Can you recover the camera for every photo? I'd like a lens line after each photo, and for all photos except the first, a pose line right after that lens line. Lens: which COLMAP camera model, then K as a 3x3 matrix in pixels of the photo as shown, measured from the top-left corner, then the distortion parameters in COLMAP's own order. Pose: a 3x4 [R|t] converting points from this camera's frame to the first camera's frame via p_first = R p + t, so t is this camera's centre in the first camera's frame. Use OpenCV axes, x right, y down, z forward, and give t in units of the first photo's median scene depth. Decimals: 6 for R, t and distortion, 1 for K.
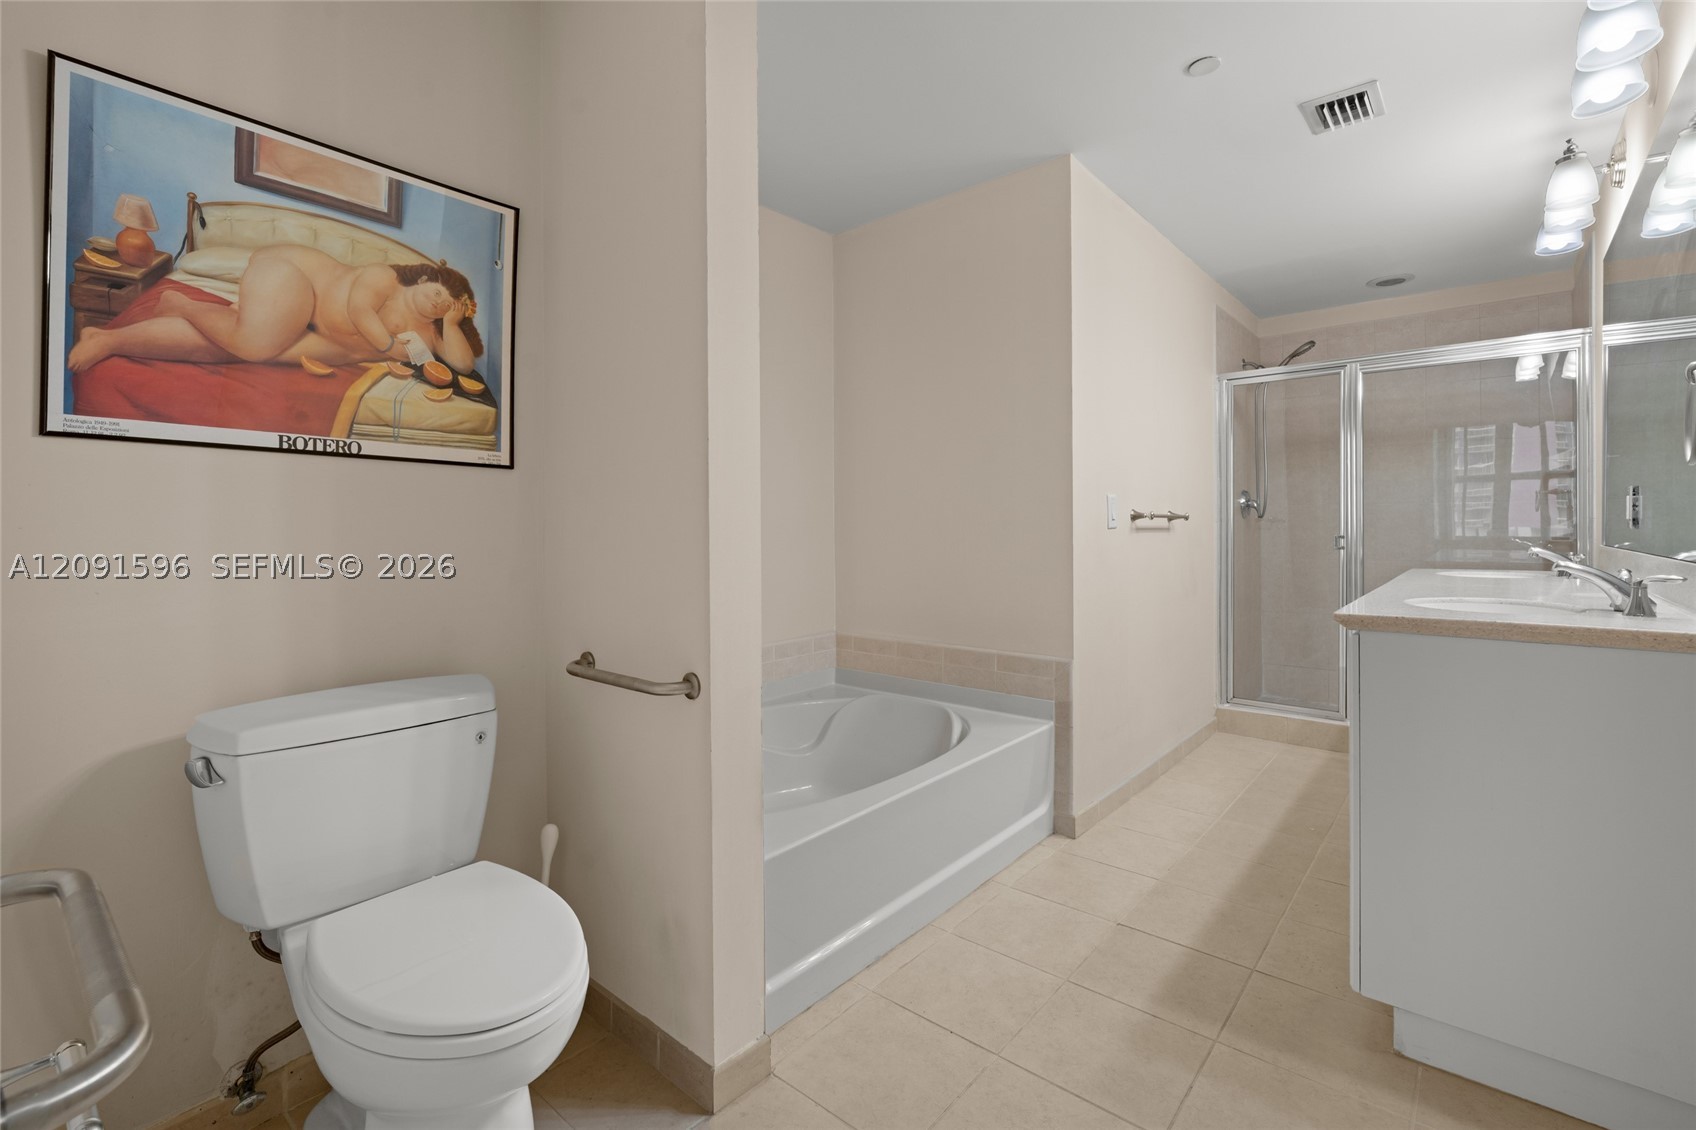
lens RADIAL K [[750.5, 0, 840.3], [0, 750.5, 545.3], [0, 0, 1]] dist [-0.003059, 0.000109]
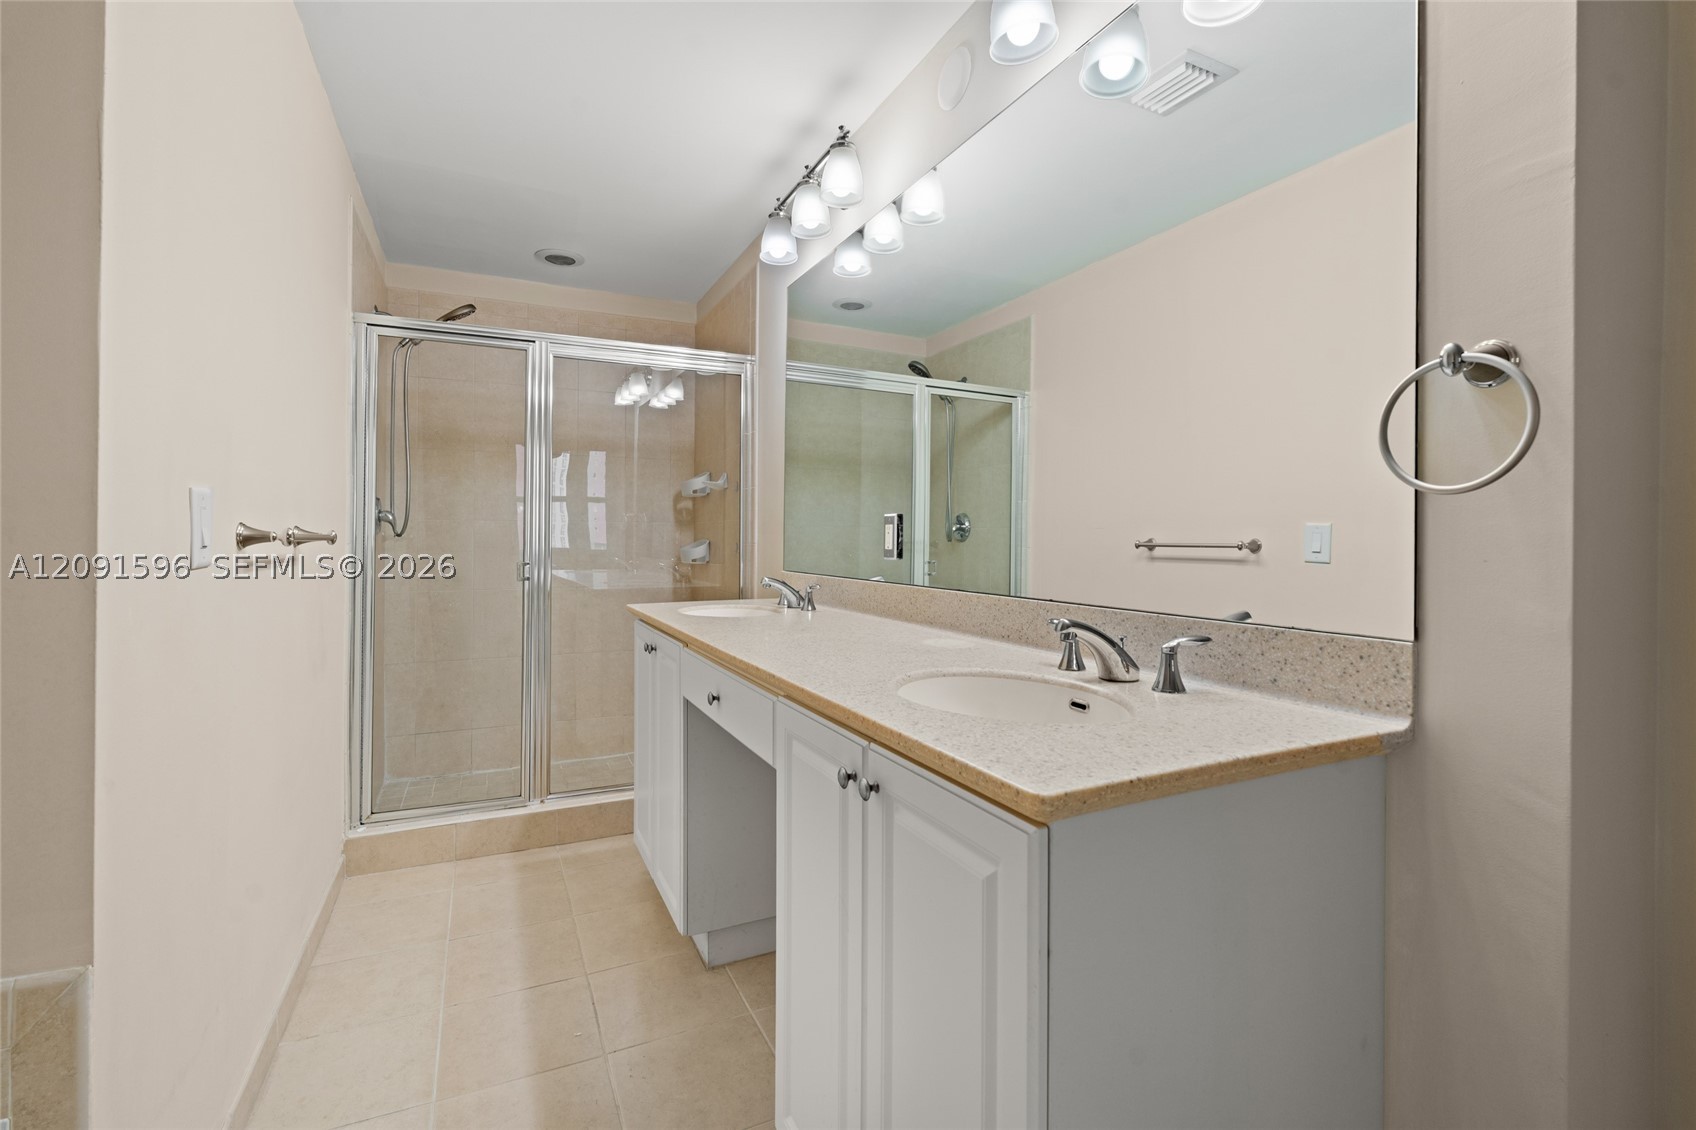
lens RADIAL K [[760.7, 0, 848.6], [0, 760.7, 531.9], [0, 0, 1]] dist [-0.001317, 0.000265]
pose [[0.401159, 0.016093, 0.915867, 0.092988], [0.016184, 0.999565, -0.024652, -0.020499], [-0.915865, 0.024711, 0.400725, 0.393940]]
